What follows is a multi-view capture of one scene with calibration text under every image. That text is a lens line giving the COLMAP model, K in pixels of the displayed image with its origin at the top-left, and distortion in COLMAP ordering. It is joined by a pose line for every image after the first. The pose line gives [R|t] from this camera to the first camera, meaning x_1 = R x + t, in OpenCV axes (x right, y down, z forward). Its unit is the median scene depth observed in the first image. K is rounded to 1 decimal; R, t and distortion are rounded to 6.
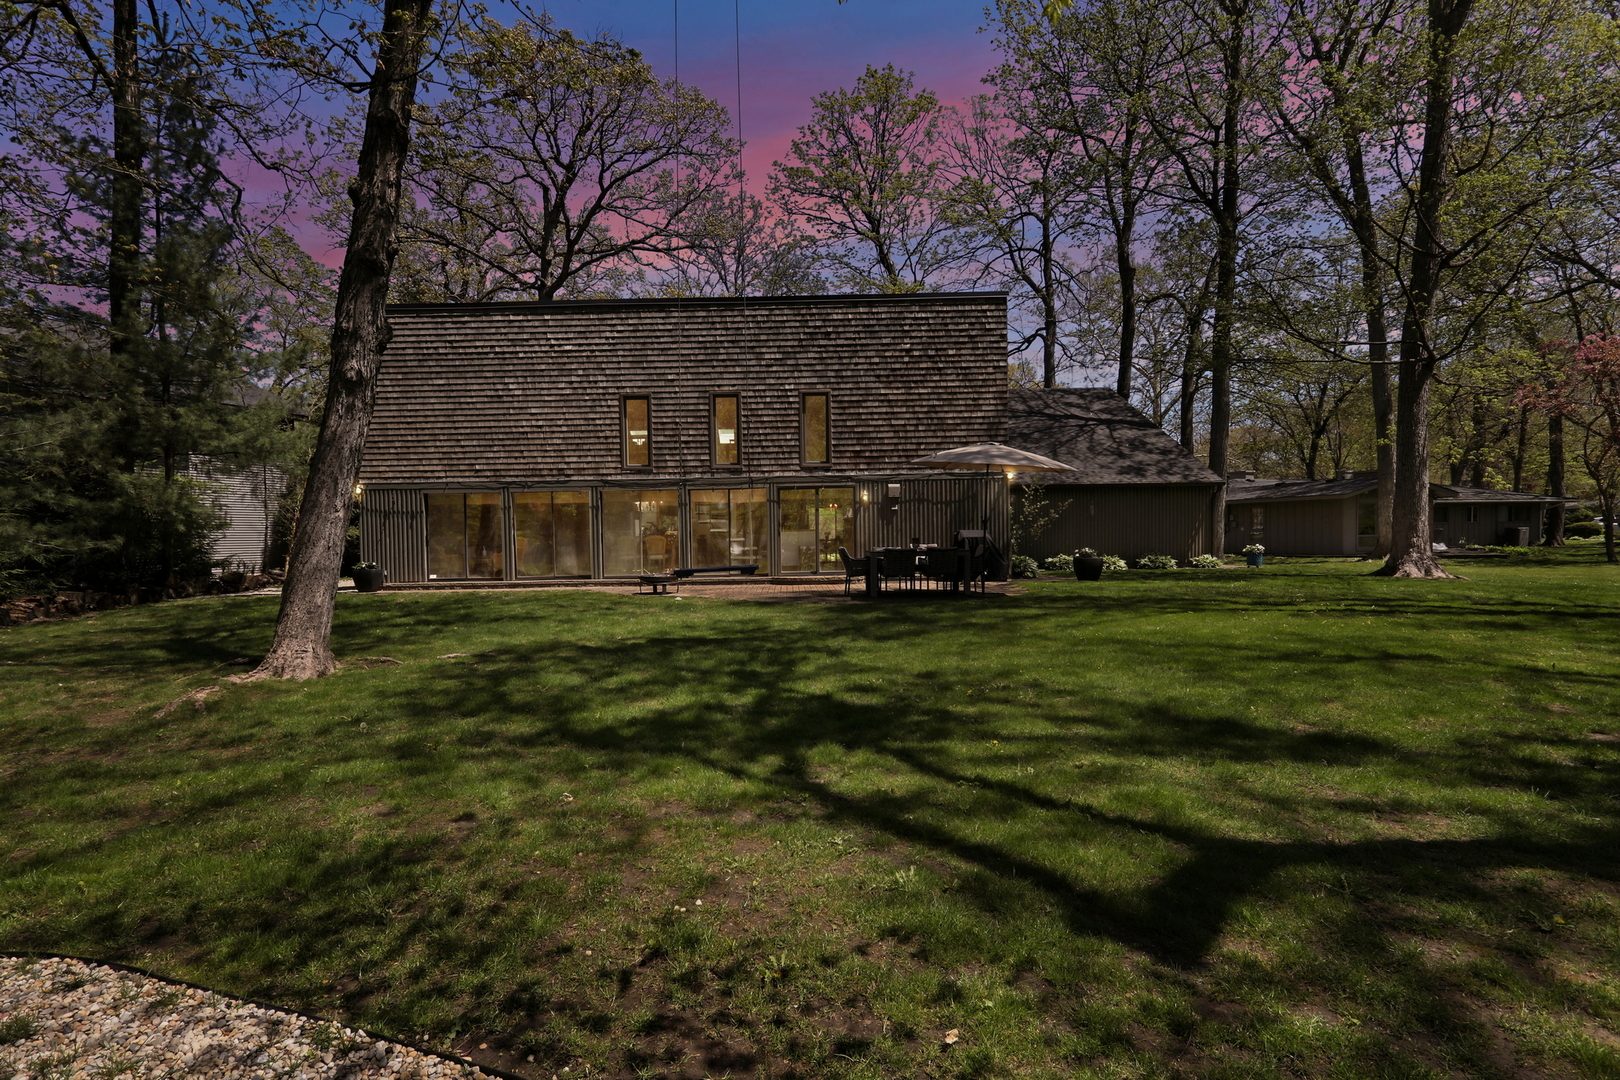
lens RADIAL K [[767.7, 0, 810.0], [0, 767.7, 540.0], [0, 0, 1]] dist [-0.043699, 0.000086]
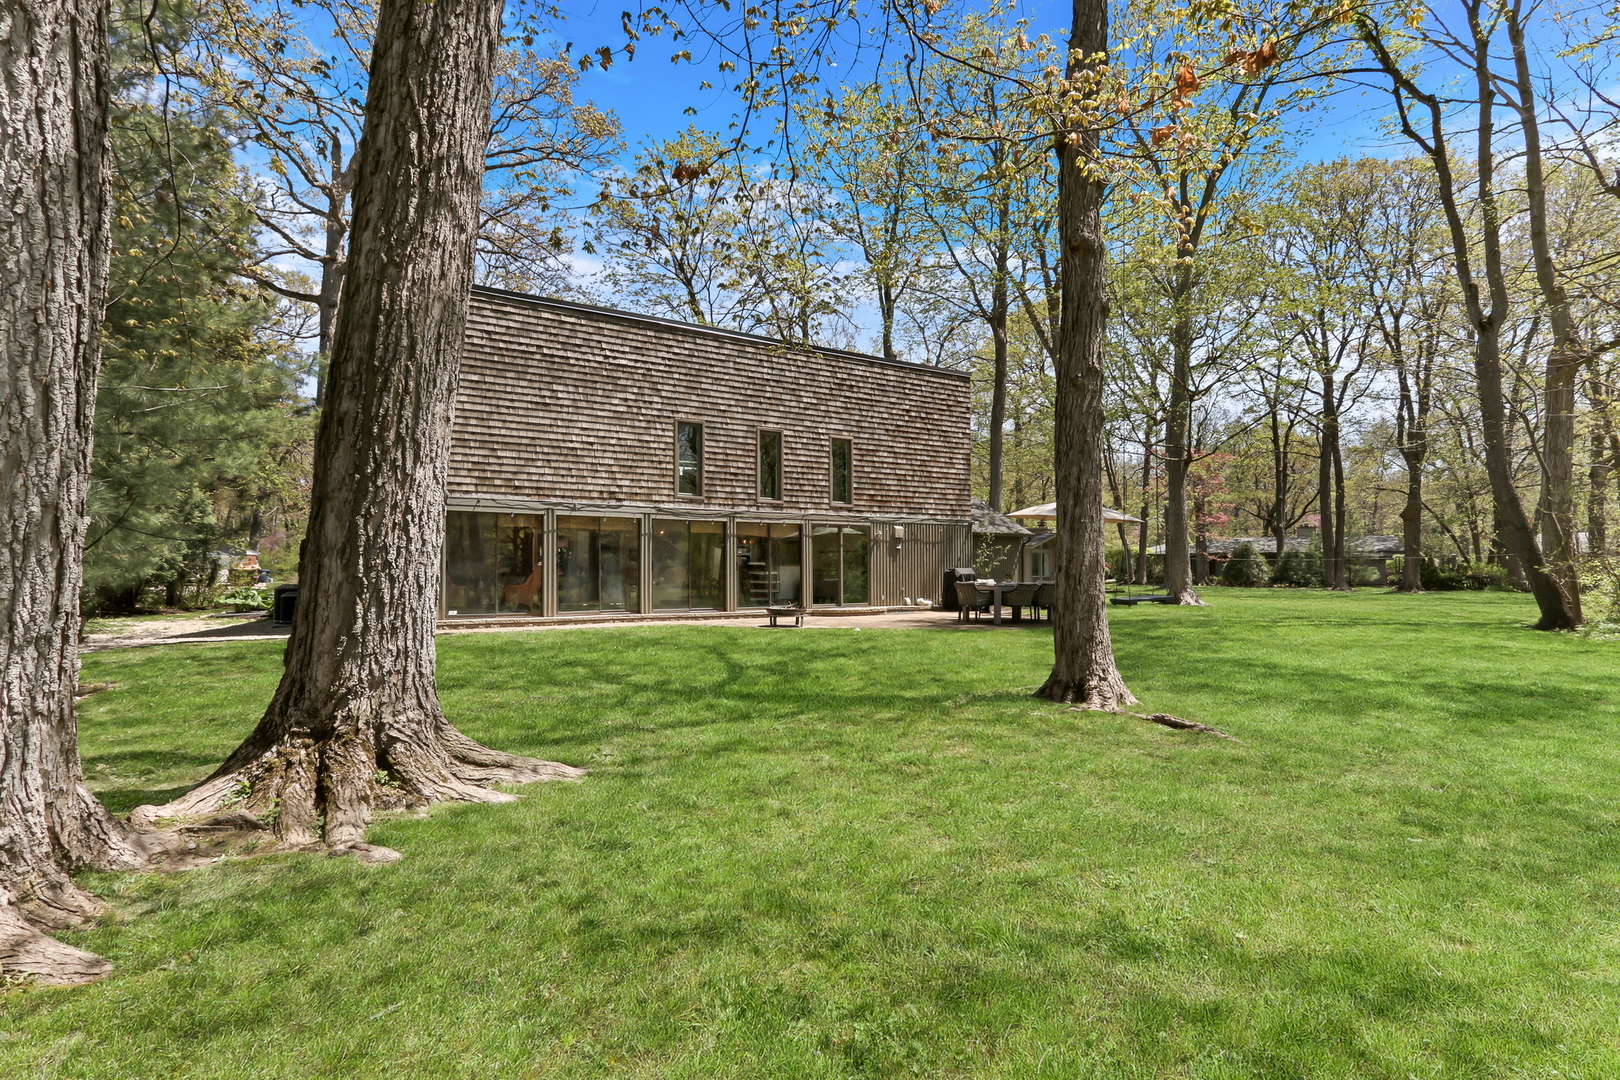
lens RADIAL K [[767.7, 0, 810.0], [0, 767.7, 540.0], [0, 0, 1]] dist [-0.043699, 0.000086]
pose [[0.852030, 0.037139, 0.522174, -0.599001], [-0.009849, 0.998441, -0.054942, 0.011465], [-0.523401, 0.041669, 0.851067, 0.104254]]
